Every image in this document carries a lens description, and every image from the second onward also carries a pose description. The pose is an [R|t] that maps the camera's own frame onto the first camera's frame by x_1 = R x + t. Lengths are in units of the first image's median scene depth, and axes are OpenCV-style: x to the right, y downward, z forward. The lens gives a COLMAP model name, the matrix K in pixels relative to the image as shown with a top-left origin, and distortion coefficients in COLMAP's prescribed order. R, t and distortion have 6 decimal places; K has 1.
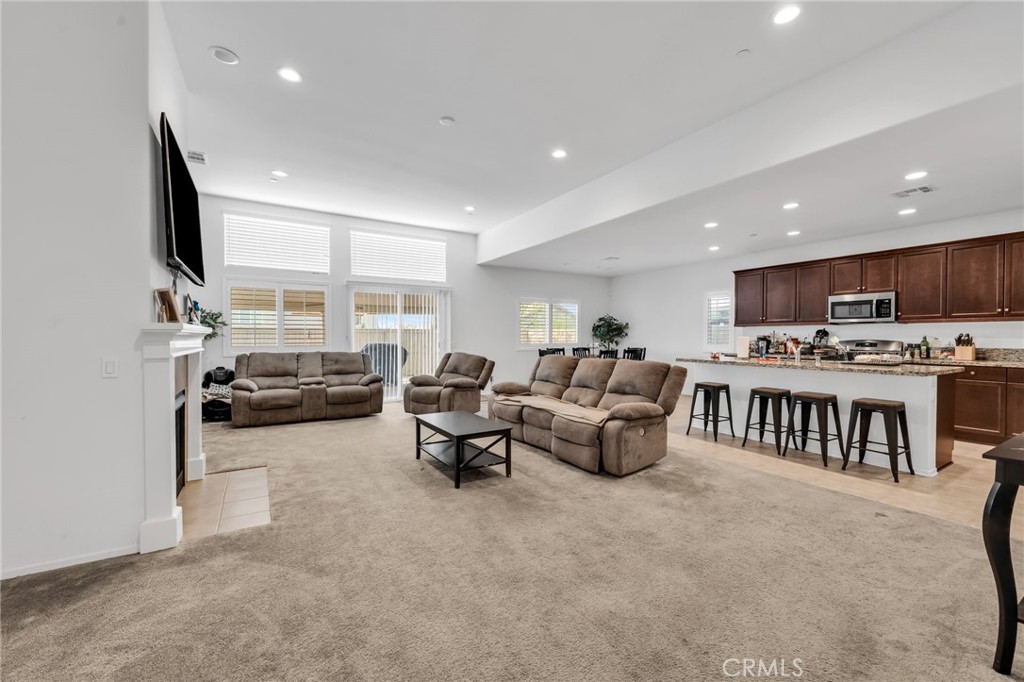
lens RADIAL K [[412.0, 0, 507.9], [0, 412.0, 341.1], [0, 0, 1]] dist [-0.000959, 0.000293]
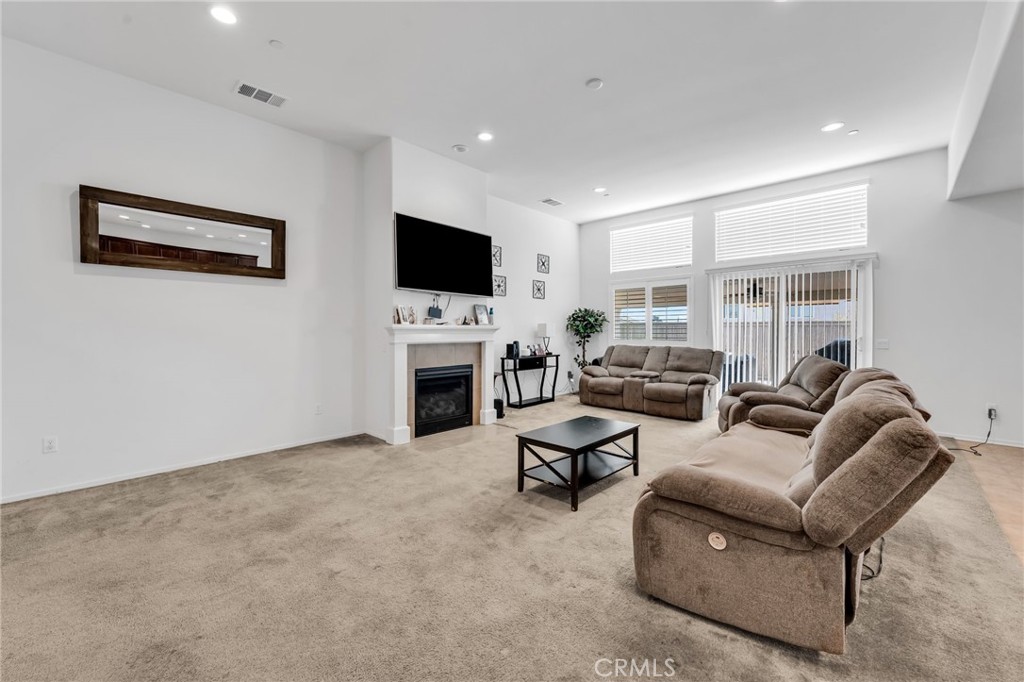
lens RADIAL K [[412.0, 0, 508.0], [0, 412.0, 335.7], [0, 0, 1]] dist [-0.000959, 0.000293]
pose [[0.248273, 0.010582, -0.968632, 0.420301], [-0.009111, 0.999922, 0.008588, -0.005441], [0.968647, 0.006693, 0.248350, 0.390726]]
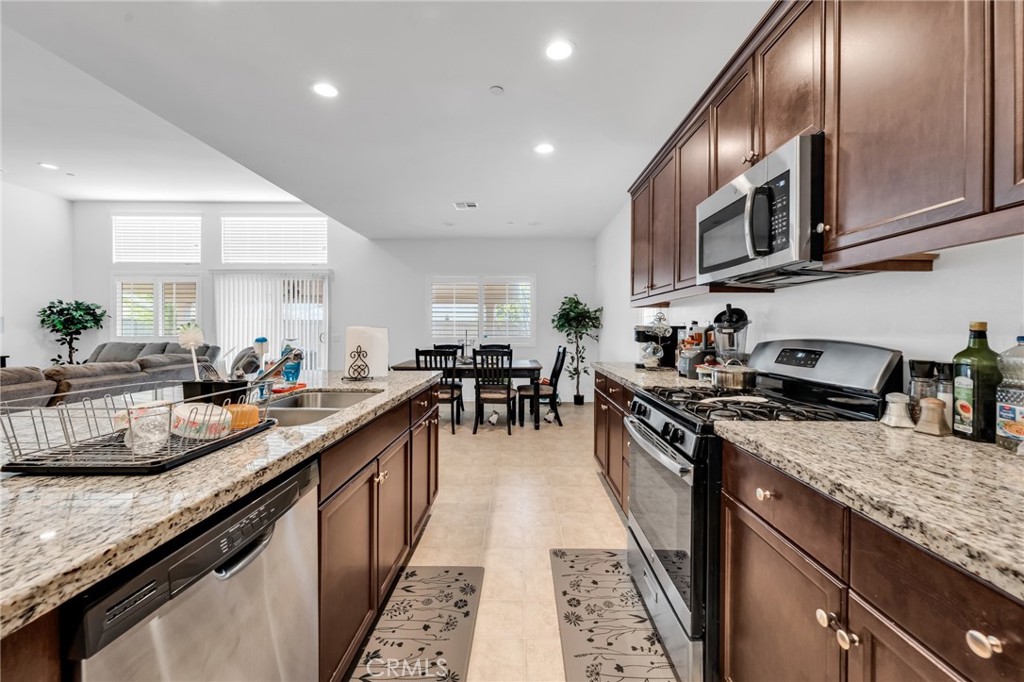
lens RADIAL K [[412.0, 0, 513.1], [0, 412.0, 332.3], [0, 0, 1]] dist [-0.000959, 0.000293]
pose [[0.852757, 0.006371, -0.522268, 0.787862], [-0.008972, 0.999957, -0.002451, -0.004411], [0.522230, 0.006776, 0.852778, 0.608825]]
